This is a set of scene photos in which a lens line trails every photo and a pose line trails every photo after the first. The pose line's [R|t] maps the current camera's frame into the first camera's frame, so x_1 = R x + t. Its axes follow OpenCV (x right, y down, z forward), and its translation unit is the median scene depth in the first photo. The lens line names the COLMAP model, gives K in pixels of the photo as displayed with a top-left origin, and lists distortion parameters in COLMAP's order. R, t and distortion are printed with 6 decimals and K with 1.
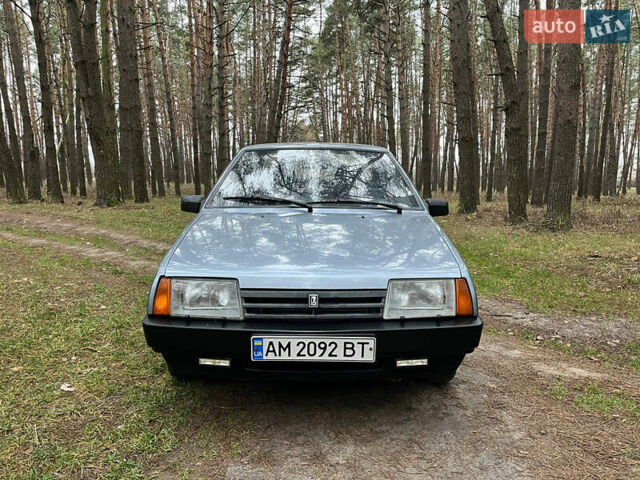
lens RADIAL K [[462.2, 0, 338.9], [0, 462.2, 242.4], [0, 0, 1]] dist [0.084319, -0.119911]
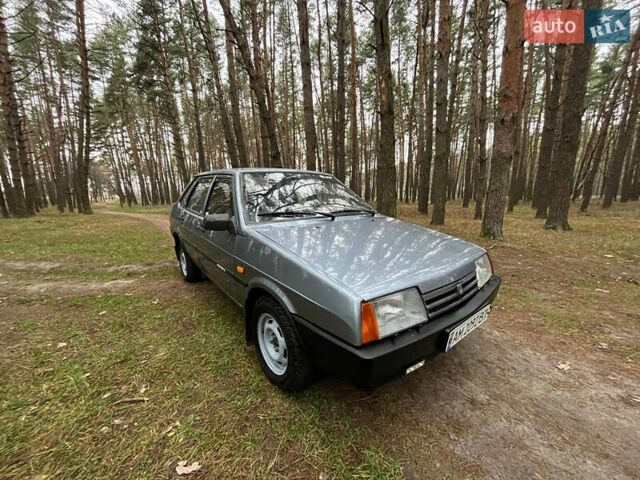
lens RADIAL K [[260.4, 0, 320.0], [0, 260.4, 240.0], [0, 0, 1]] dist [-0.000225, 0.000123]
pose [[0.820984, -0.145302, 0.552153, -0.507311], [0.123921, 0.989370, 0.076102, -0.071818], [-0.557341, 0.005945, 0.830262, 0.431742]]
